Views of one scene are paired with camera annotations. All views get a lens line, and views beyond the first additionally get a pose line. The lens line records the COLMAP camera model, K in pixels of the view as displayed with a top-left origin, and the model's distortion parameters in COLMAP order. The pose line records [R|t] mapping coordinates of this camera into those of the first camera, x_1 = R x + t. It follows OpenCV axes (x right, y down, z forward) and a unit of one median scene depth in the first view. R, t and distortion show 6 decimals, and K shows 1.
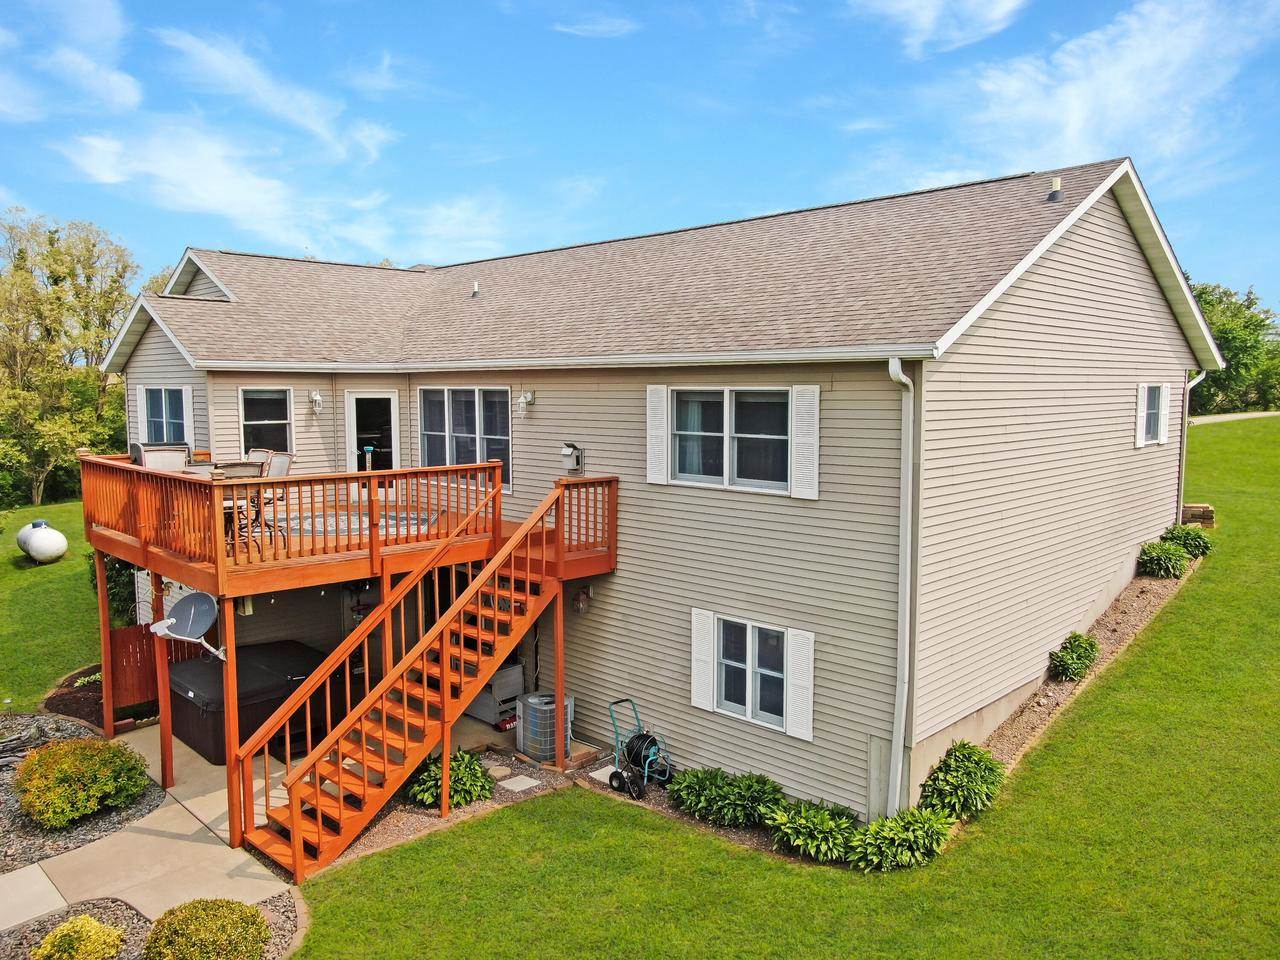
lens RADIAL K [[935.0, 0, 635.0], [0, 935.0, 486.9], [0, 0, 1]] dist [-0.018520, 0.013529]
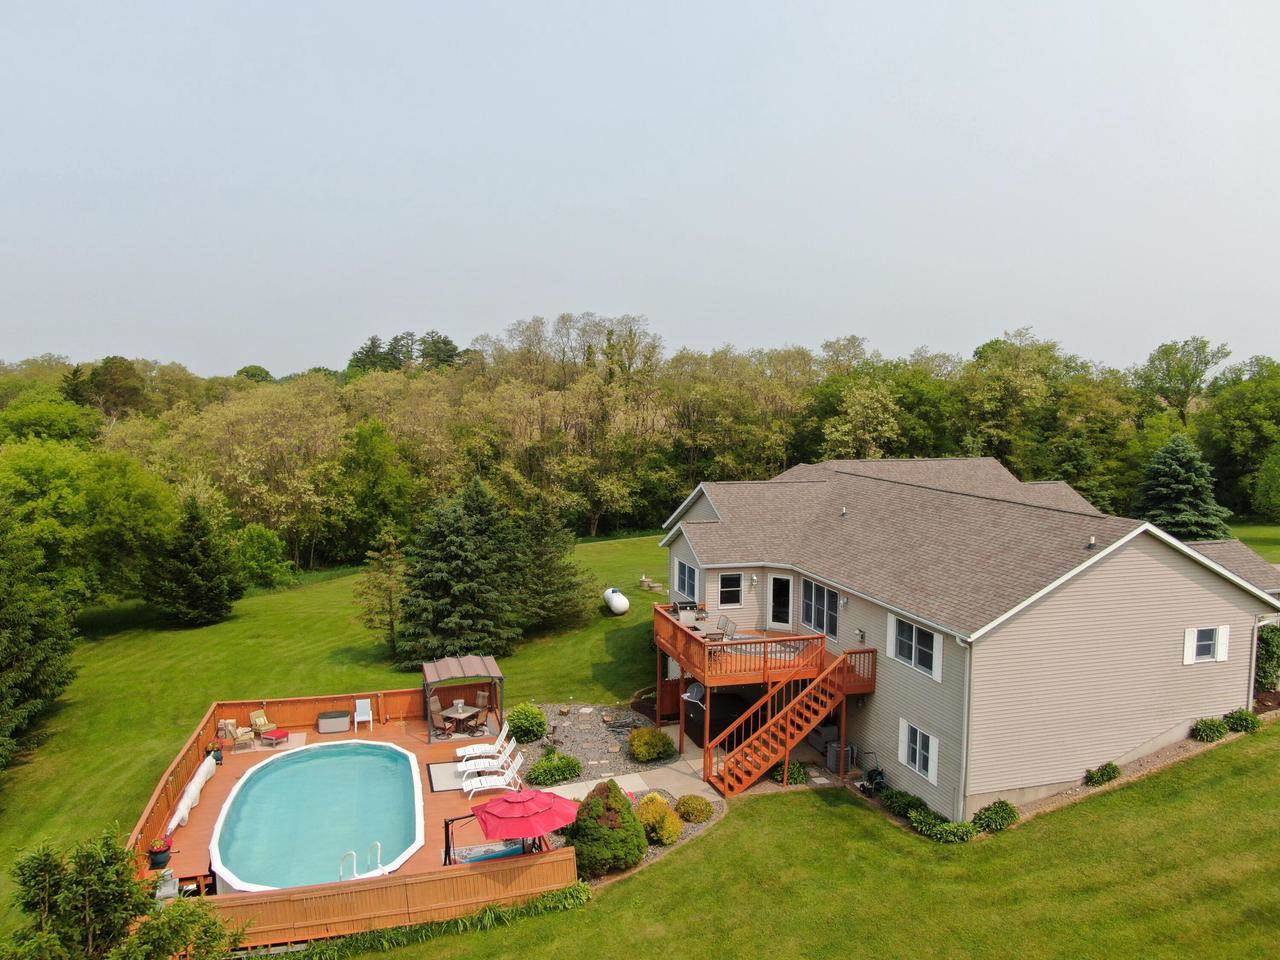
lens RADIAL K [[935.0, 0, 647.6], [0, 935.0, 477.0], [0, 0, 1]] dist [-0.018520, 0.013529]
pose [[0.881307, 0.050616, -0.469825, 0.566034], [-0.058293, 0.998298, -0.001797, -0.415145], [0.468935, 0.028971, 0.882758, -1.297675]]
